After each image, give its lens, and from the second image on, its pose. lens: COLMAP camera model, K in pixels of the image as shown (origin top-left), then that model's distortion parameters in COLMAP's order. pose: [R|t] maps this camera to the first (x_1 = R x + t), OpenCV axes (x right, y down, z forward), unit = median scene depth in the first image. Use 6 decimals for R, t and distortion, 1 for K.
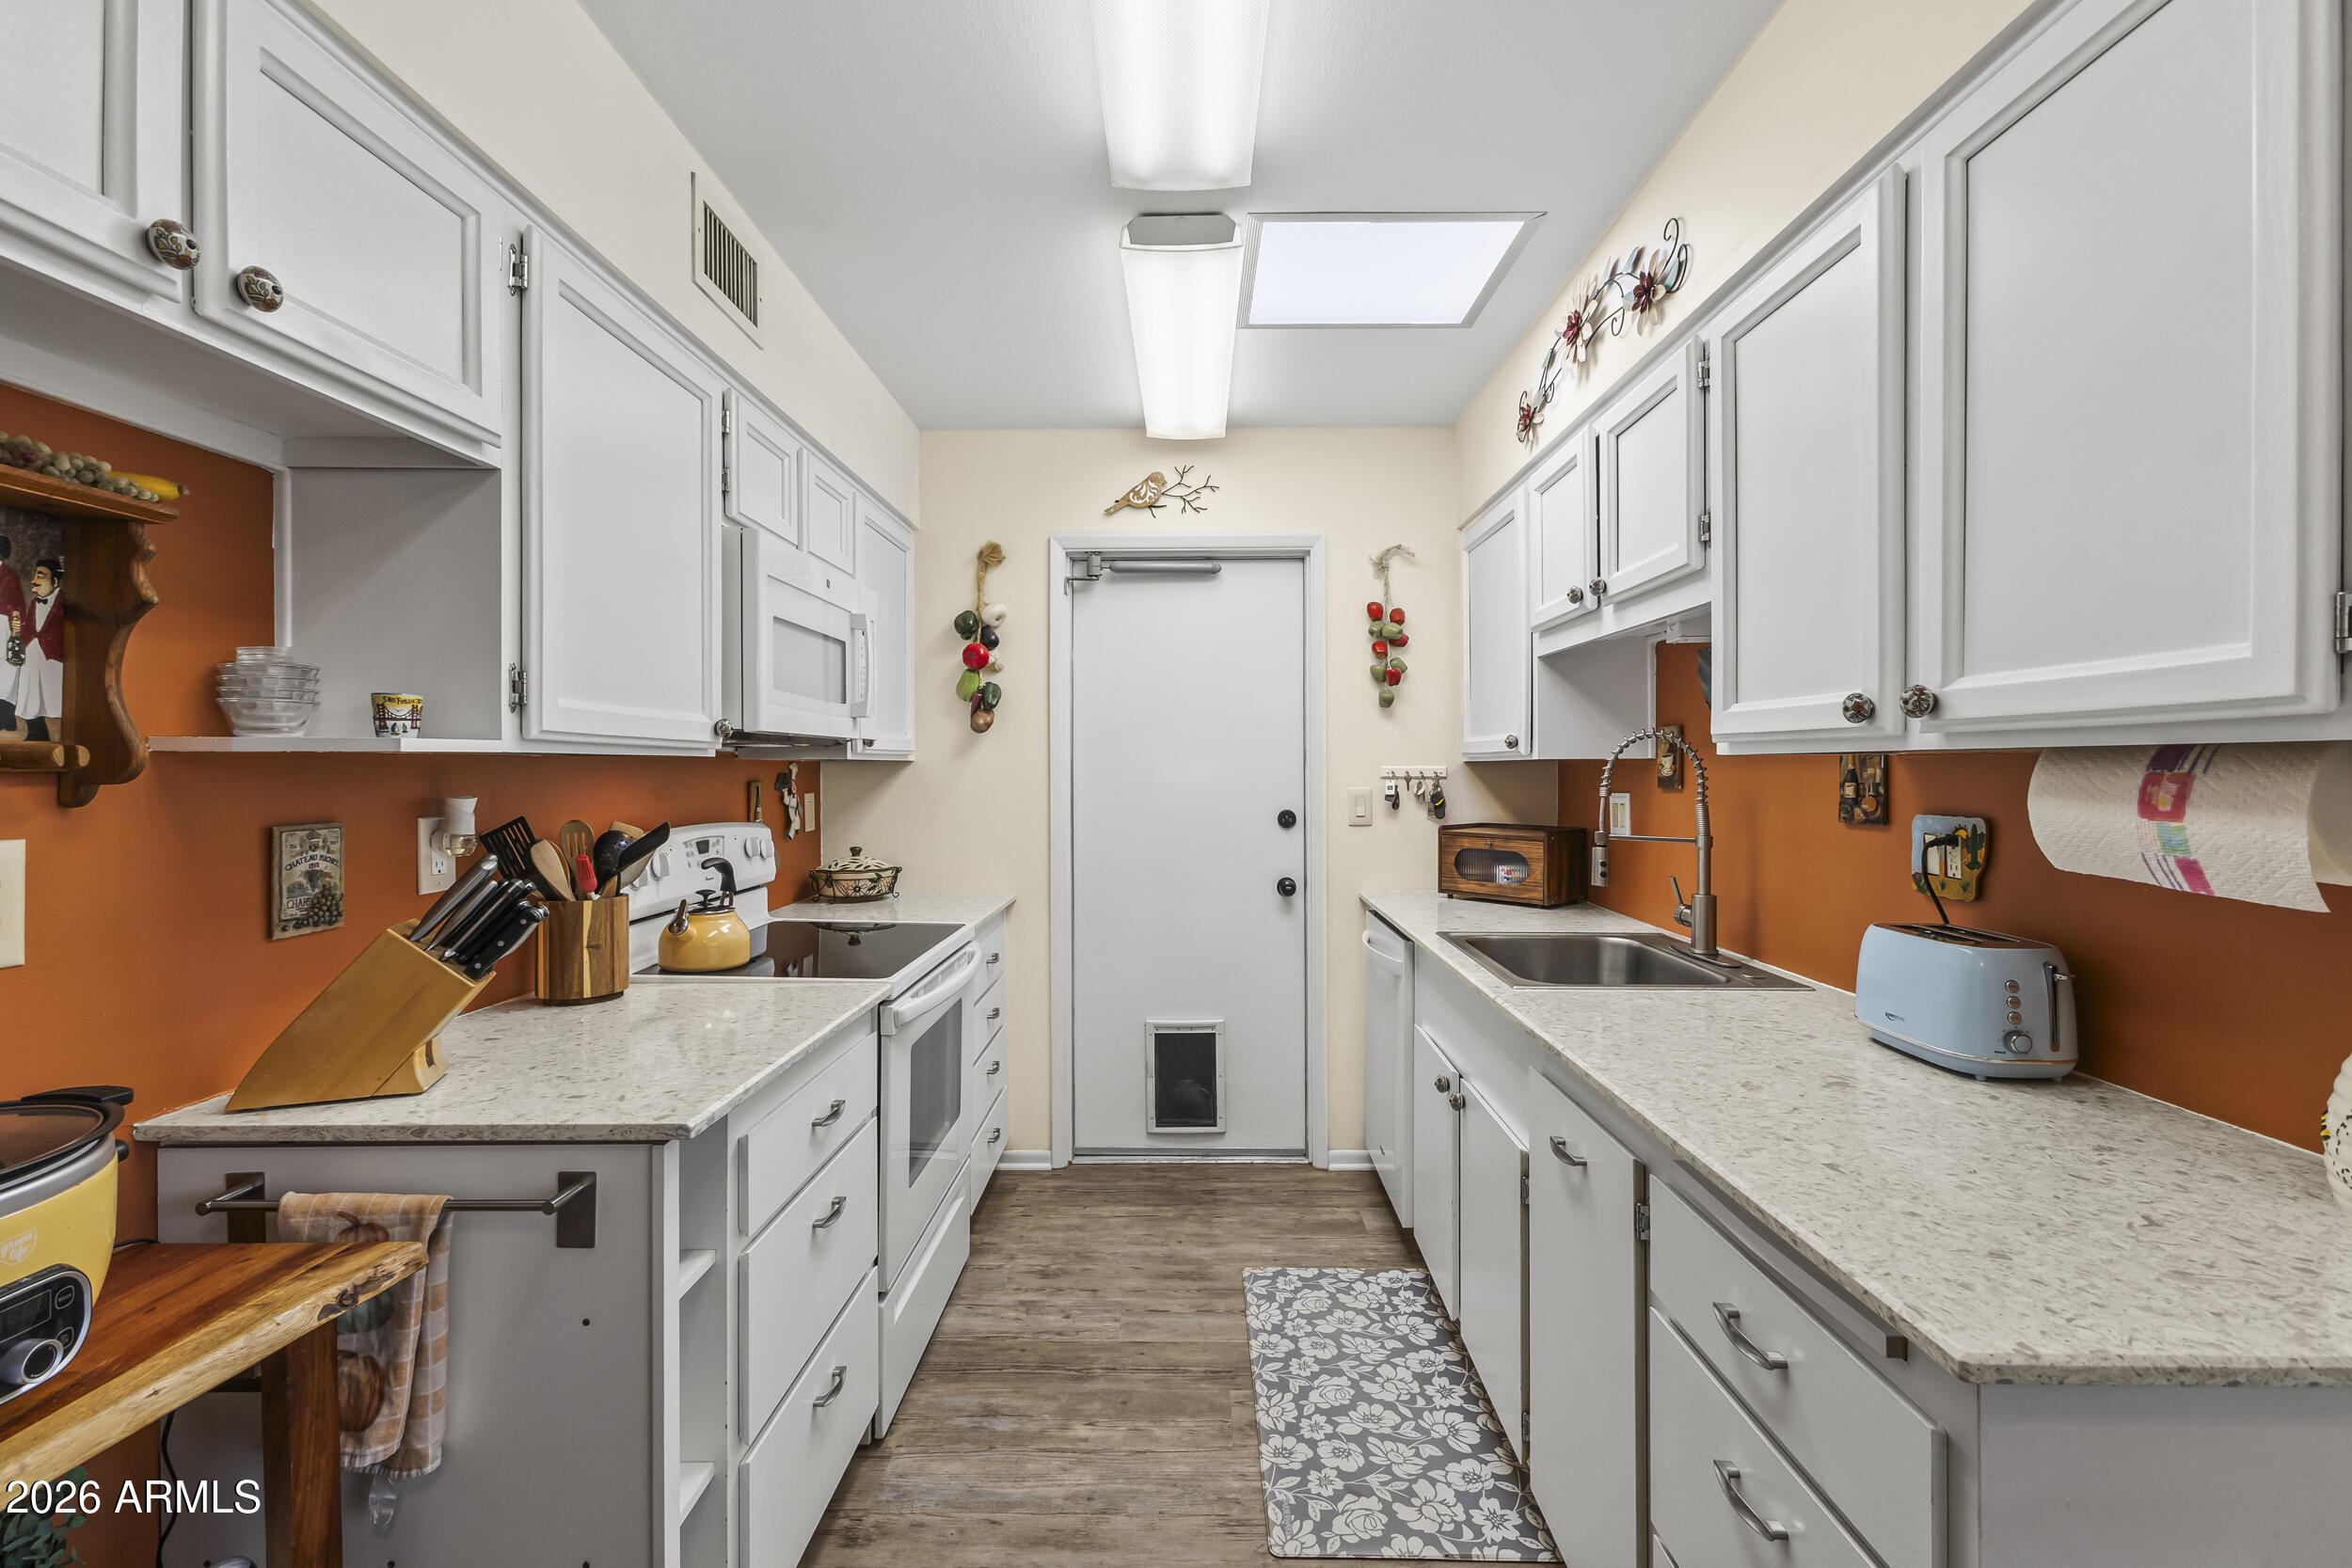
lens RADIAL K [[1028.6, 0, 1165.1], [0, 1028.6, 769.0], [0, 0, 1]] dist [0.010018, -0.001870]
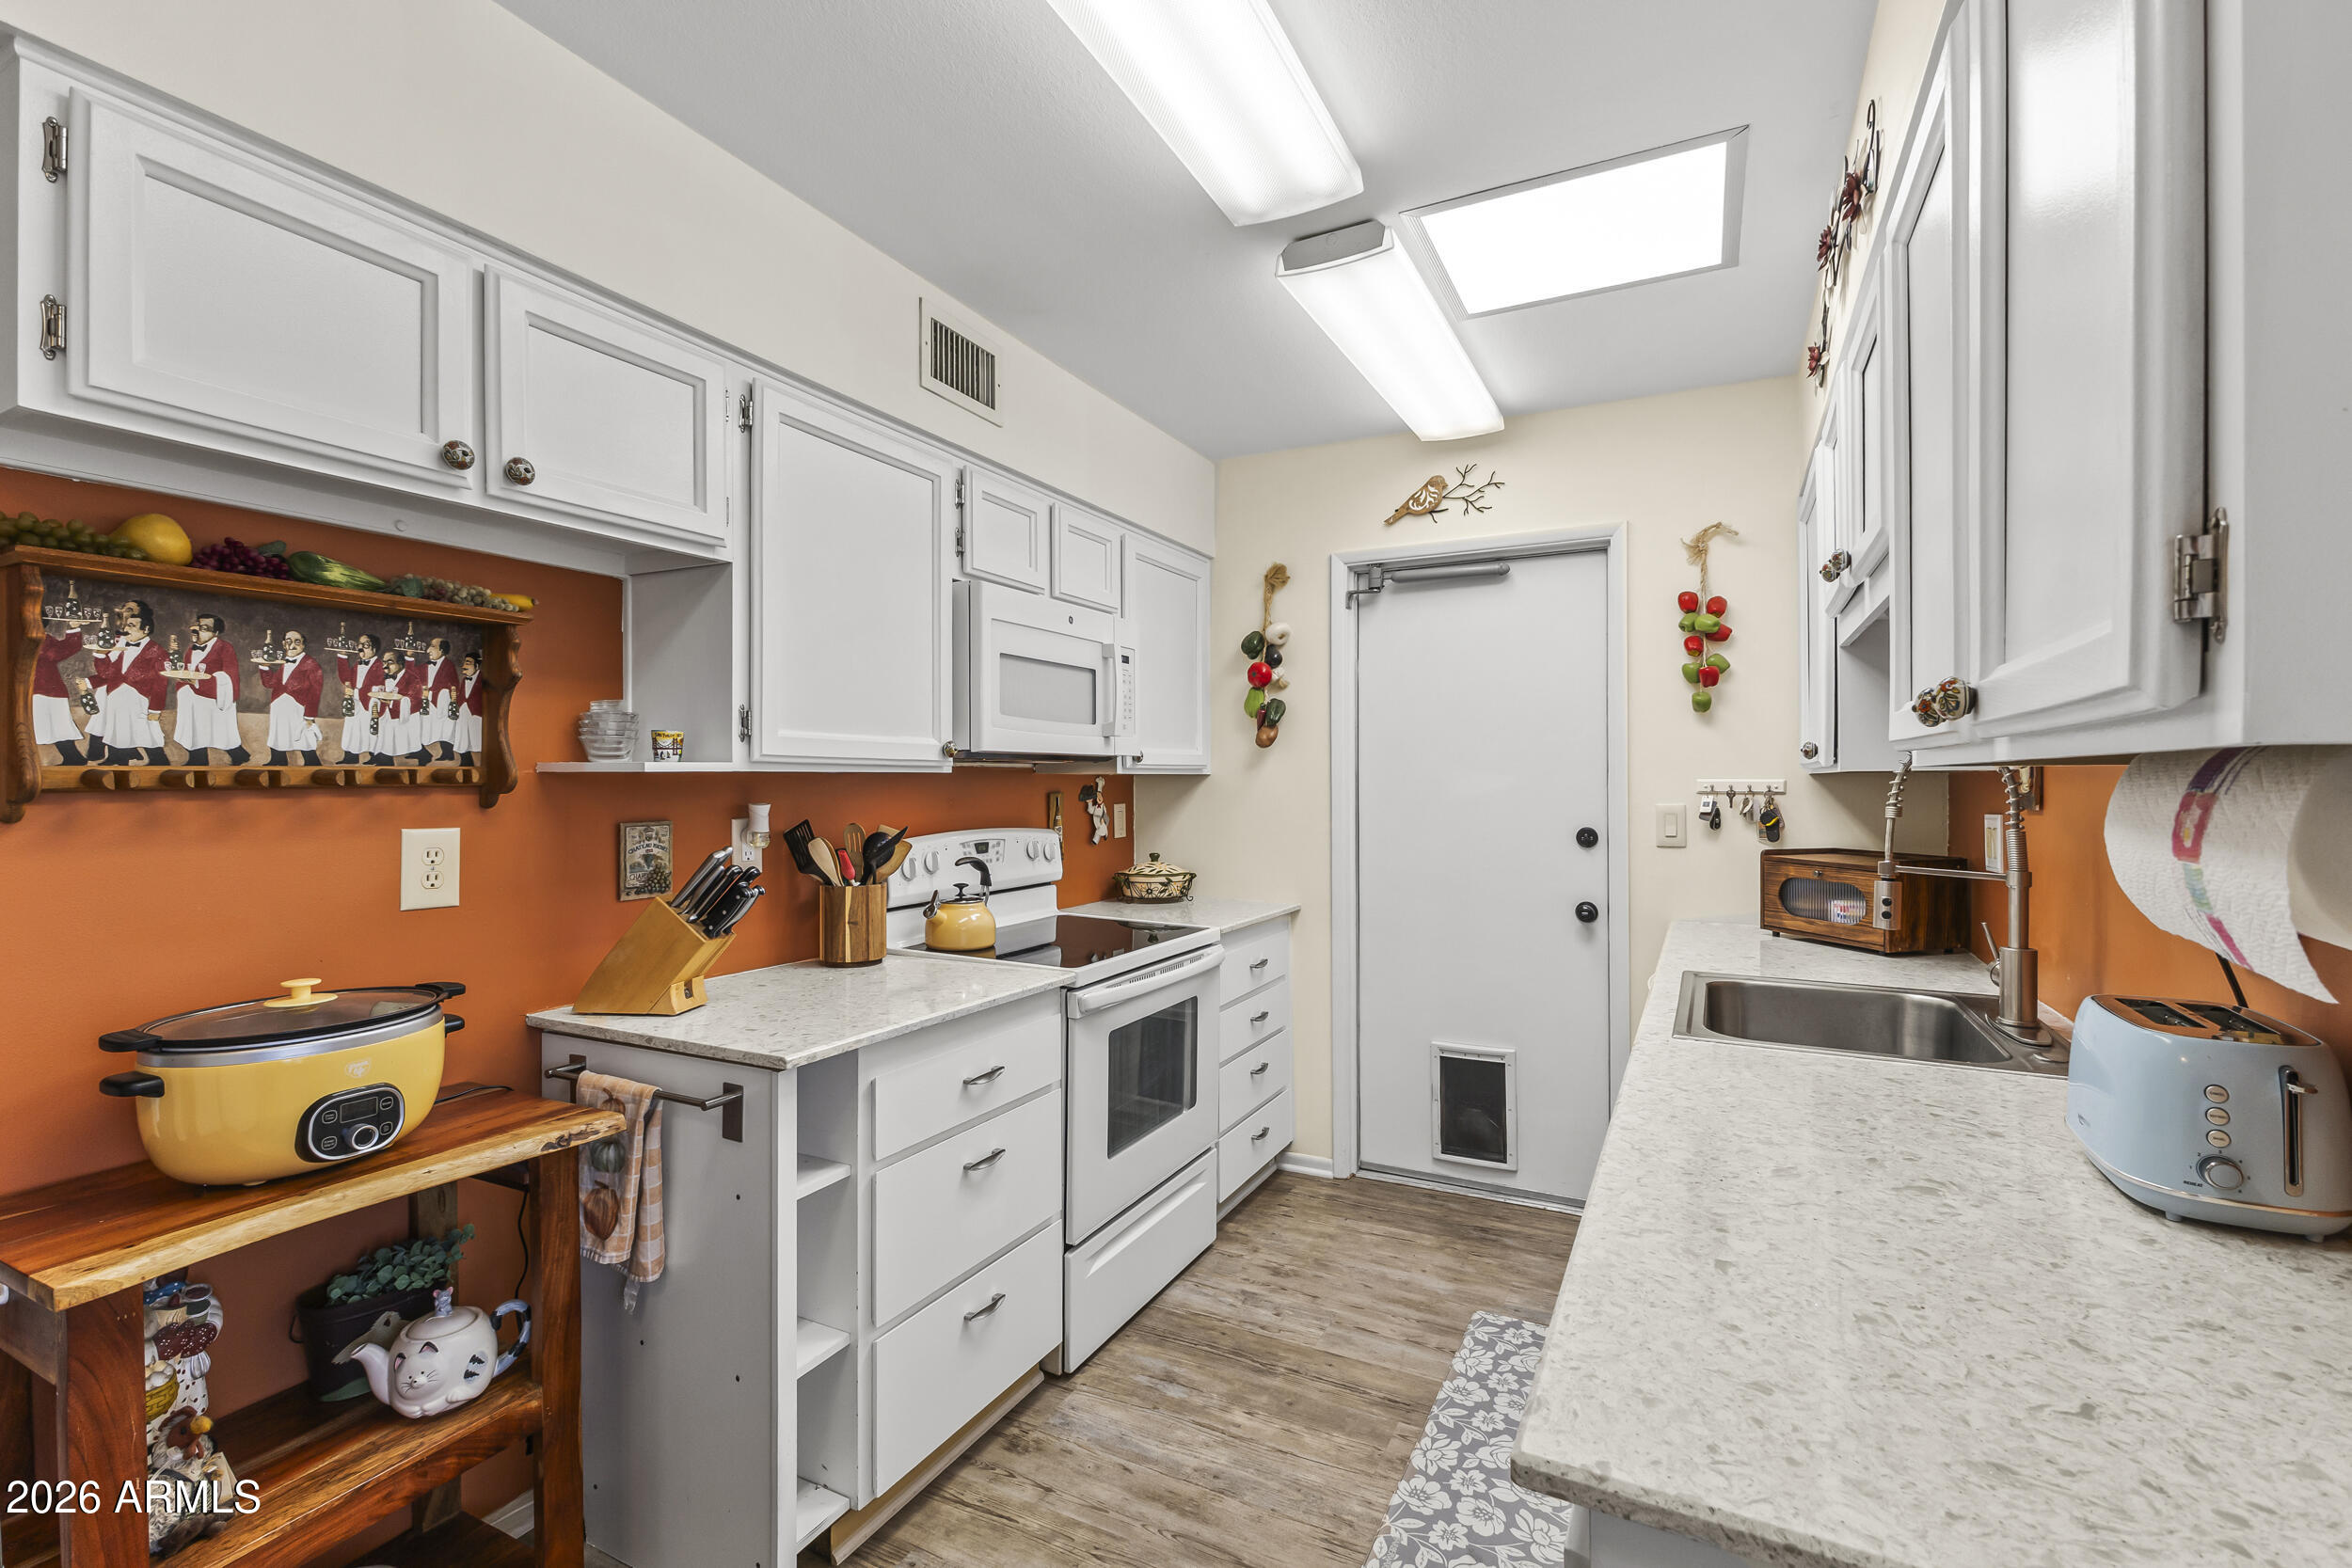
lens RADIAL K [[1028.6, 0, 1154.9], [0, 1028.6, 778.2], [0, 0, 1]] dist [0.010018, -0.001870]
pose [[0.894569, -0.001560, -0.446927, 0.350304], [0.000290, 0.999996, -0.002910, -0.002361], [0.446930, 0.002473, 0.894566, 0.029661]]
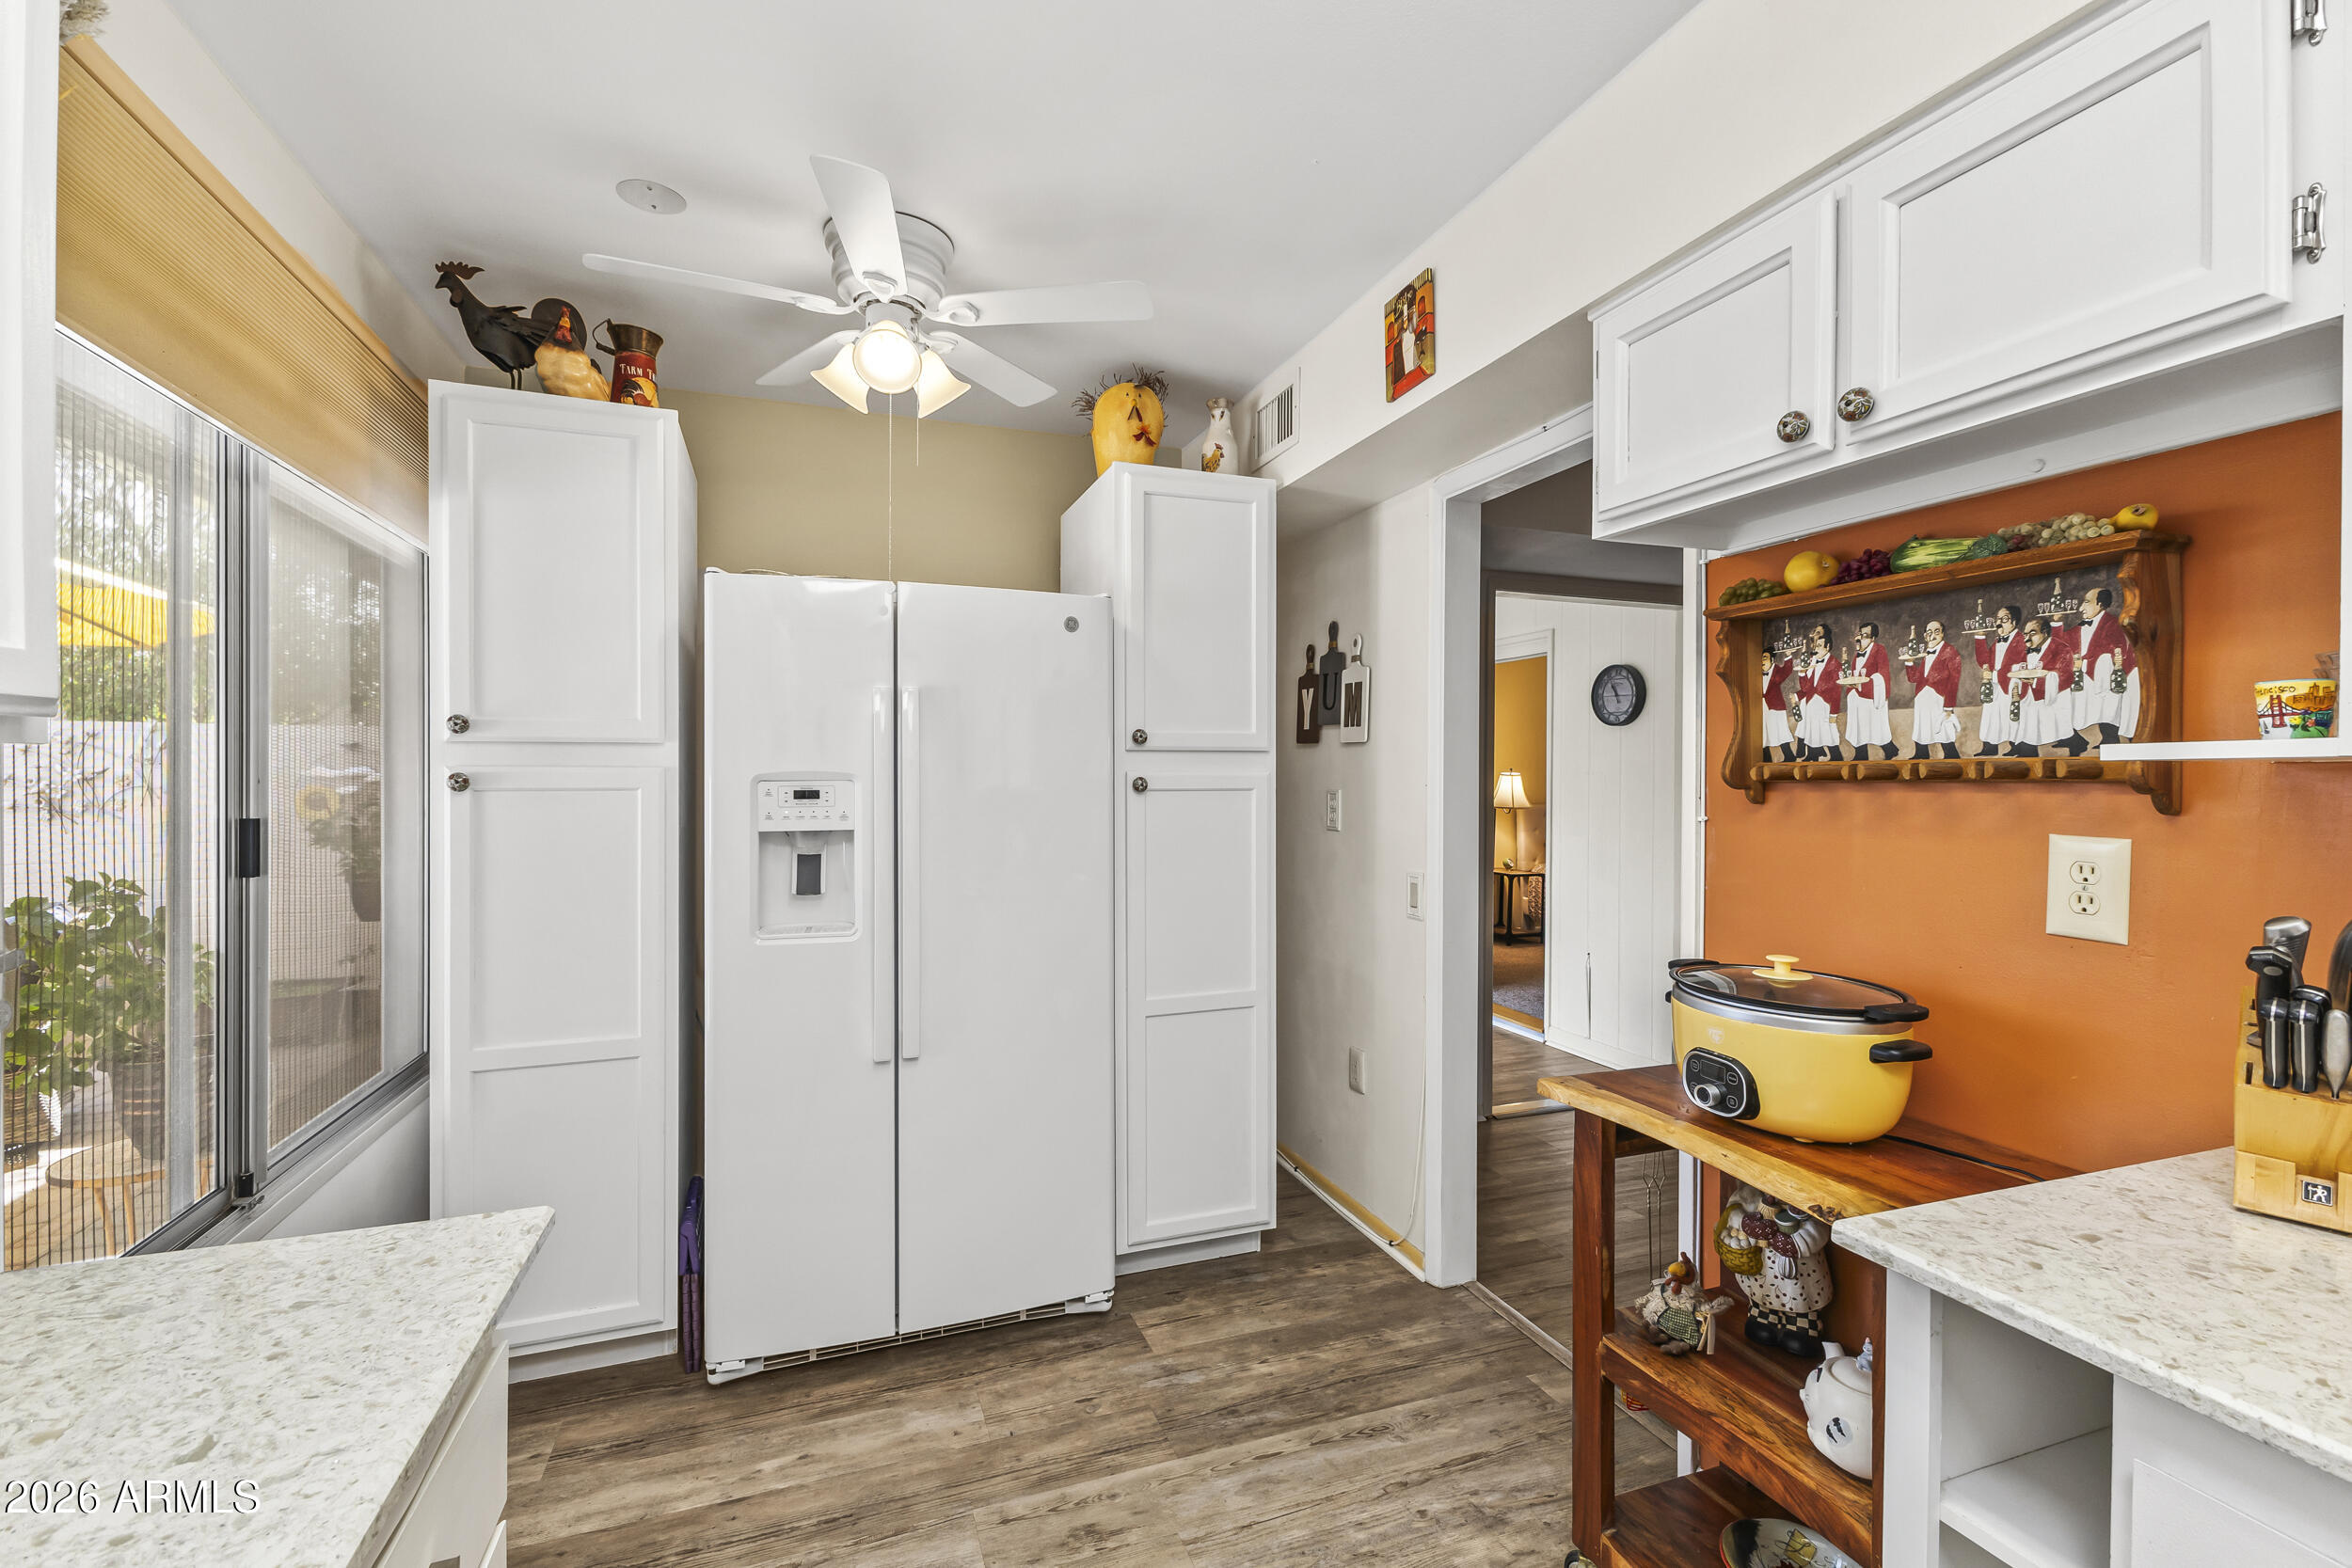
lens RADIAL K [[1028.6, 0, 1200.0], [0, 1028.6, 781.5], [0, 0, 1]] dist [0.010018, -0.001870]
pose [[-0.923455, 0.000742, -0.383706, 0.198296], [-0.003639, 0.999936, 0.010691, -0.004037], [0.383690, 0.011270, -0.923393, 1.014237]]
